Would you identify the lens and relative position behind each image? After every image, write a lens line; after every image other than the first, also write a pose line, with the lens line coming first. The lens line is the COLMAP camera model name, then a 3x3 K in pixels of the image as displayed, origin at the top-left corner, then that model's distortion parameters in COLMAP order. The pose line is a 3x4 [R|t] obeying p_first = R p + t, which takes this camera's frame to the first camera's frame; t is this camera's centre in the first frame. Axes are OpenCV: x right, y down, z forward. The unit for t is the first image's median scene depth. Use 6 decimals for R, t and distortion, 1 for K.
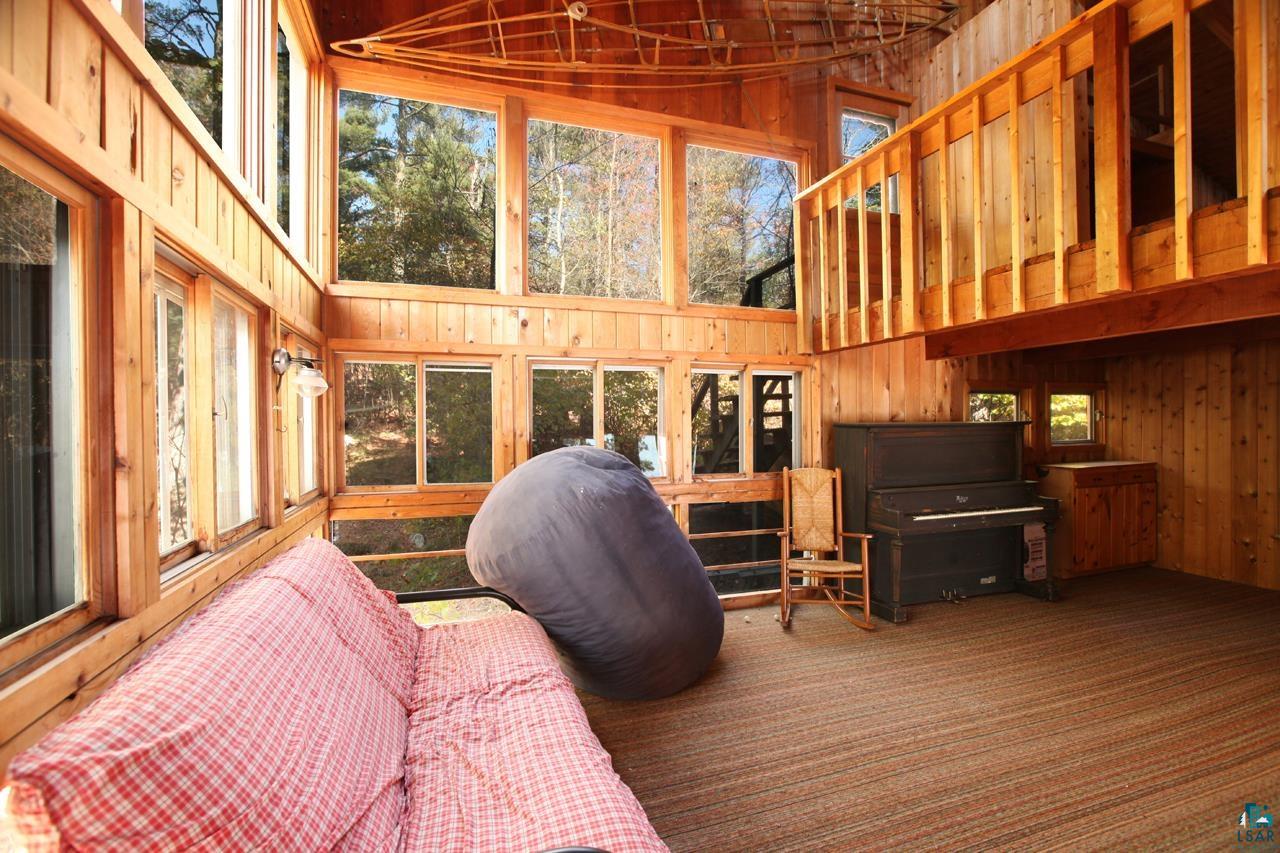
lens RADIAL K [[583.9, 0, 643.1], [0, 583.9, 421.2], [0, 0, 1]] dist [-0.000876, 0.000916]
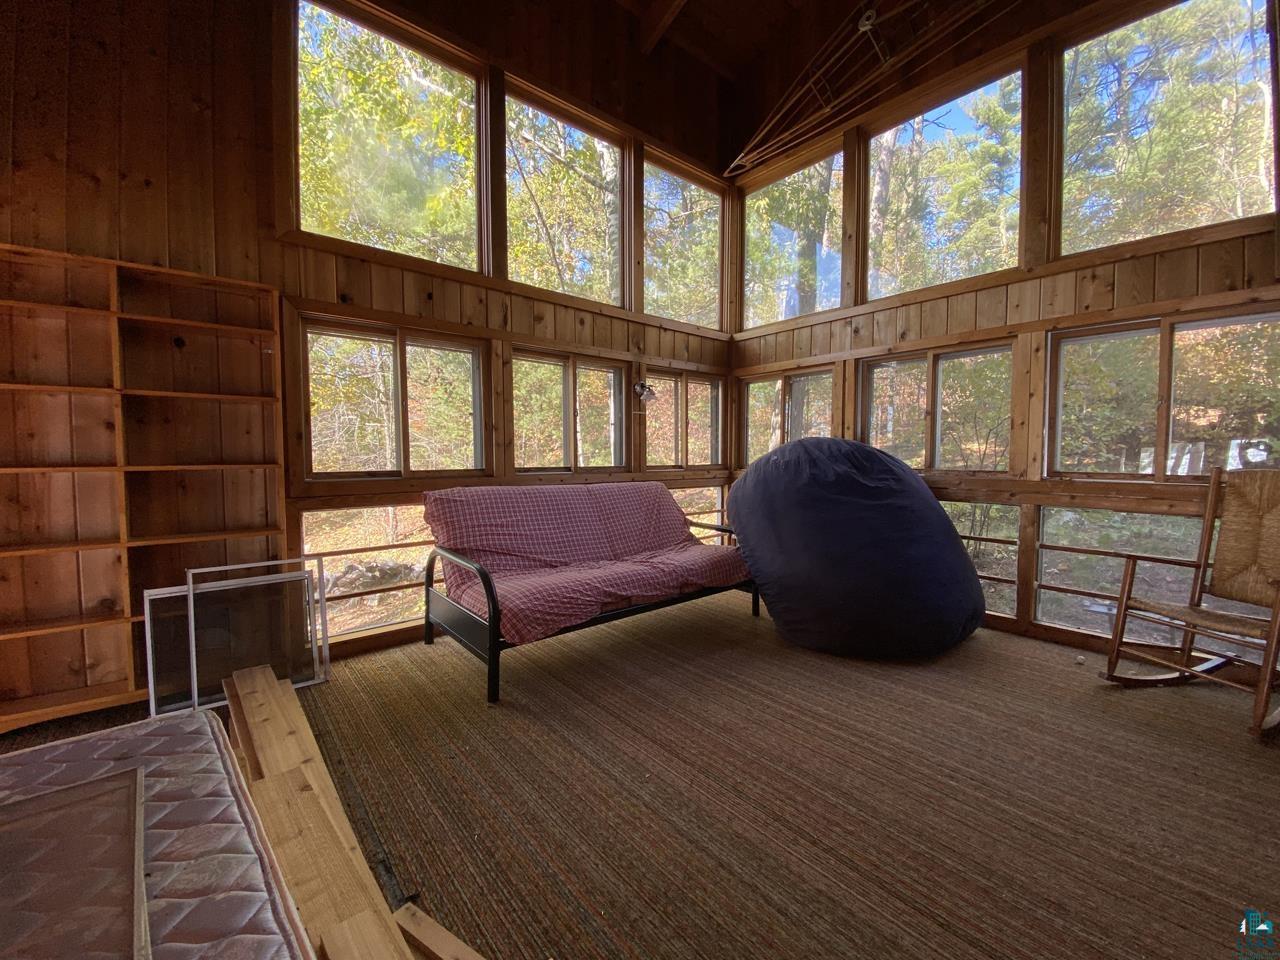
lens RADIAL K [[507.3, 0, 642.3], [0, 507.3, 480.5], [0, 0, 1]] dist [-0.001727, -0.000486]
pose [[0.360649, 0.057880, -0.930904, 0.678256], [0.012157, 0.997696, 0.066743, 0.063106], [0.932623, -0.035387, 0.359114, 0.277716]]
